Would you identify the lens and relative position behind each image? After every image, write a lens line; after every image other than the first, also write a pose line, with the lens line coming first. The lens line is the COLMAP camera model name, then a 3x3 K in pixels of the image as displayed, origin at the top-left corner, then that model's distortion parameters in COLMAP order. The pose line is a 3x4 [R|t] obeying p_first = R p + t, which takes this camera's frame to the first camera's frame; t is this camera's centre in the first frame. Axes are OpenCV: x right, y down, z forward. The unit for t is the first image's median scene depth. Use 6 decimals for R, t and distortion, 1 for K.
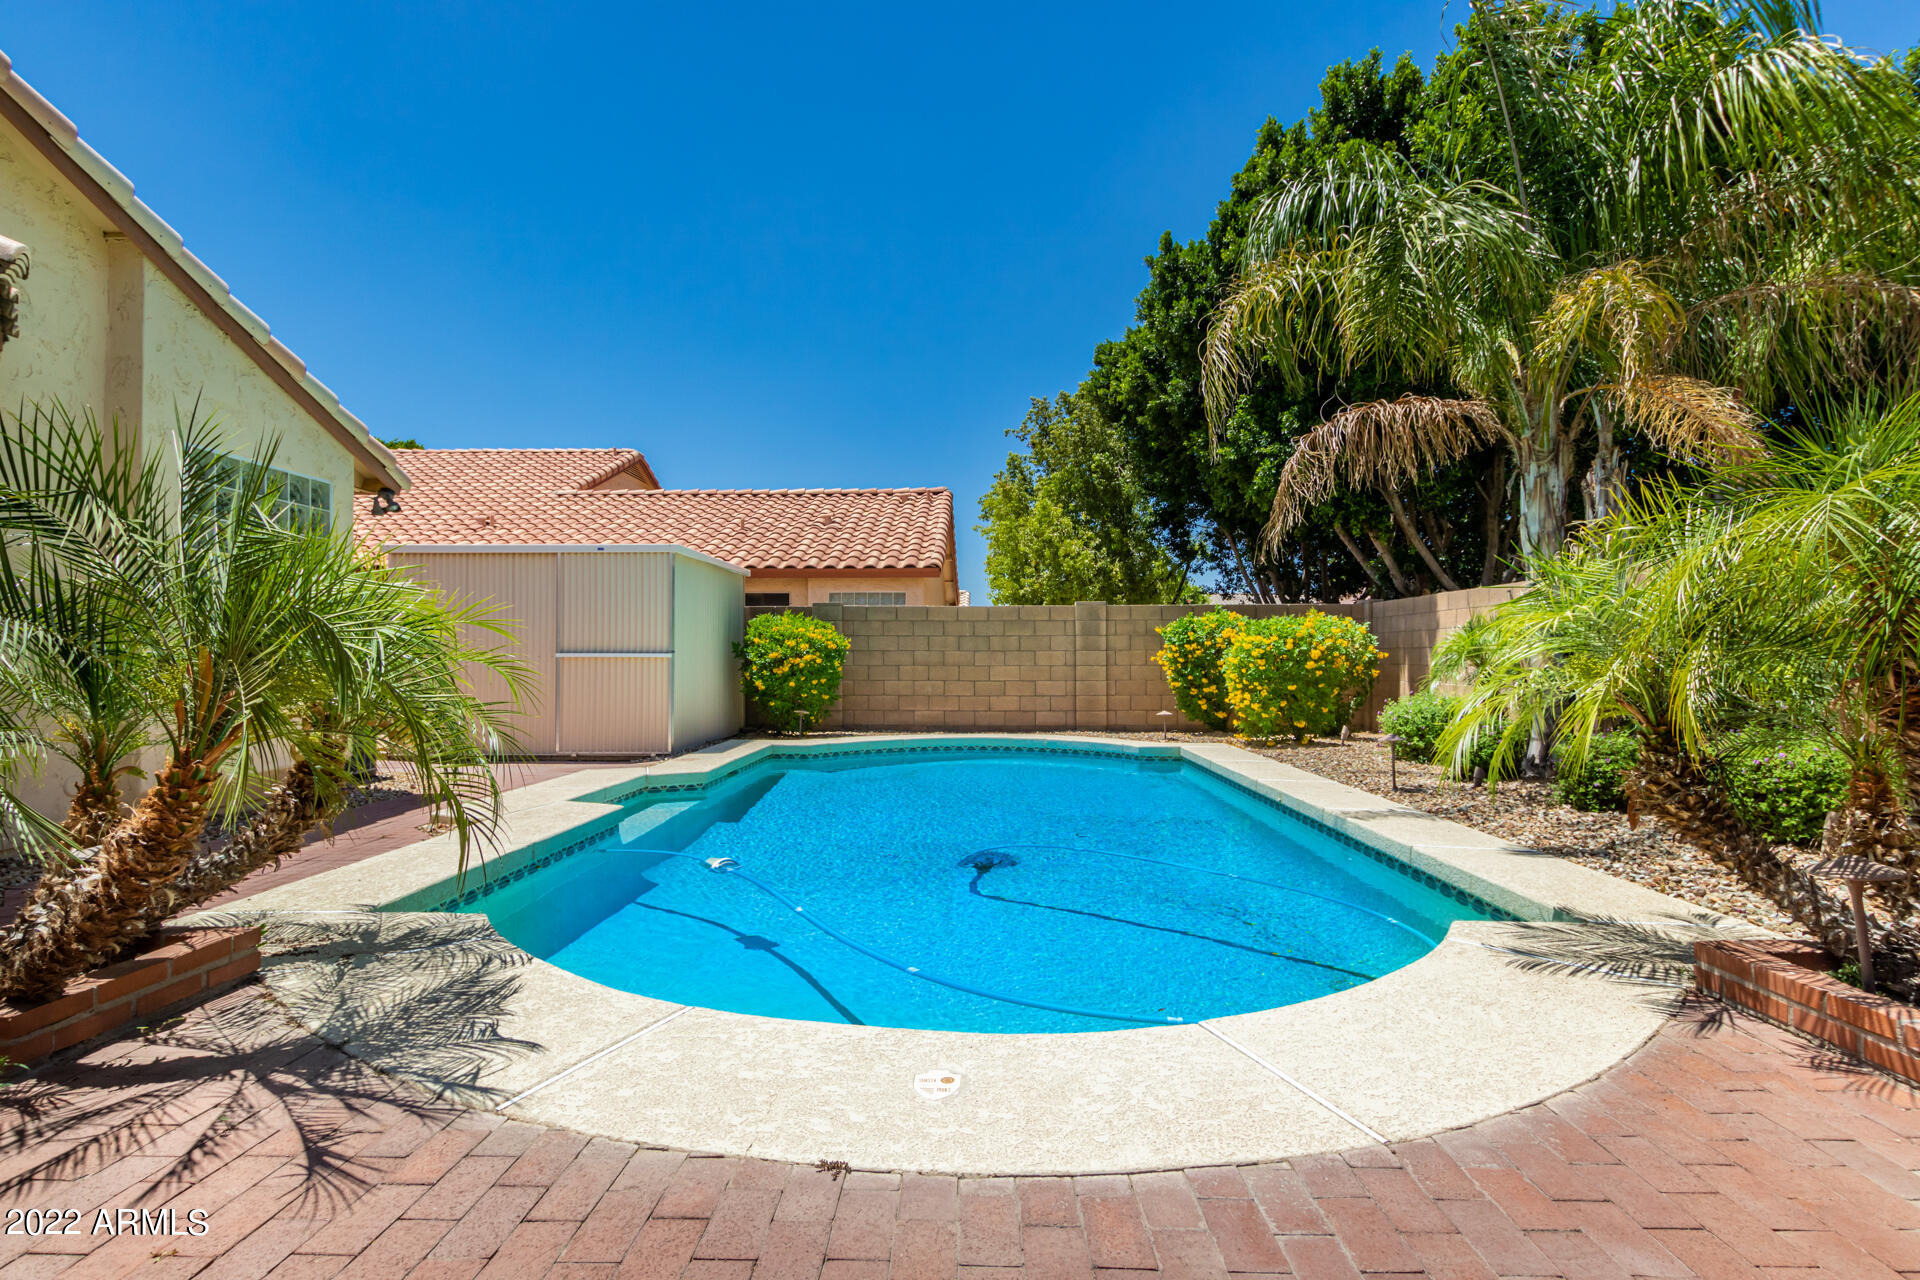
lens RADIAL K [[911.1, 0, 951.5], [0, 911.1, 657.5], [0, 0, 1]] dist [0.013274, 0.000329]
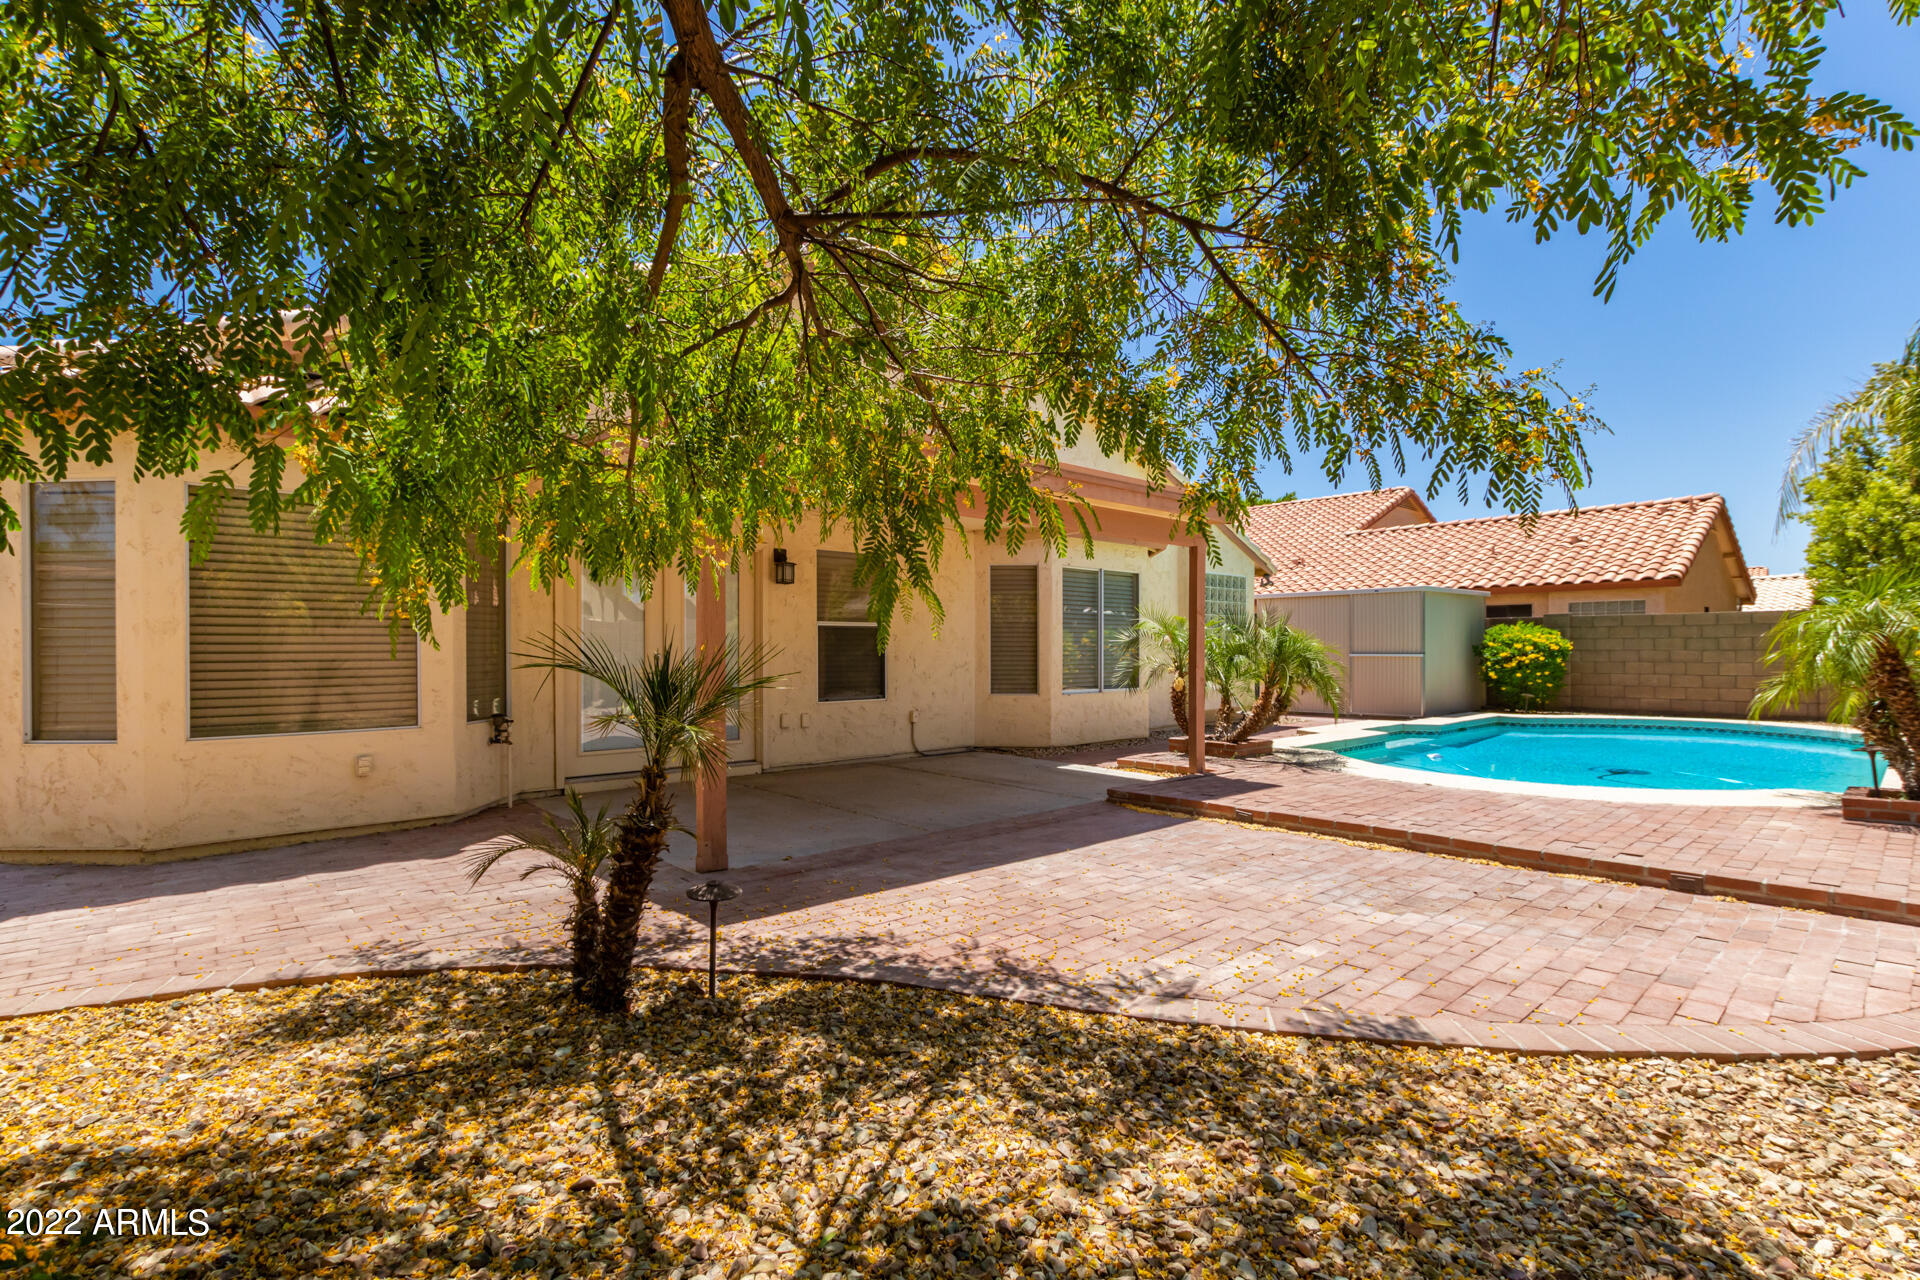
lens RADIAL K [[871.9, 0, 953.0], [0, 871.9, 653.8], [0, 0, 1]] dist [0.002634, -0.000337]
pose [[0.679593, -0.000958, -0.733589, 0.197100], [0.005757, 0.999975, 0.004027, -0.012531], [0.733567, -0.006960, 0.679581, -0.497840]]
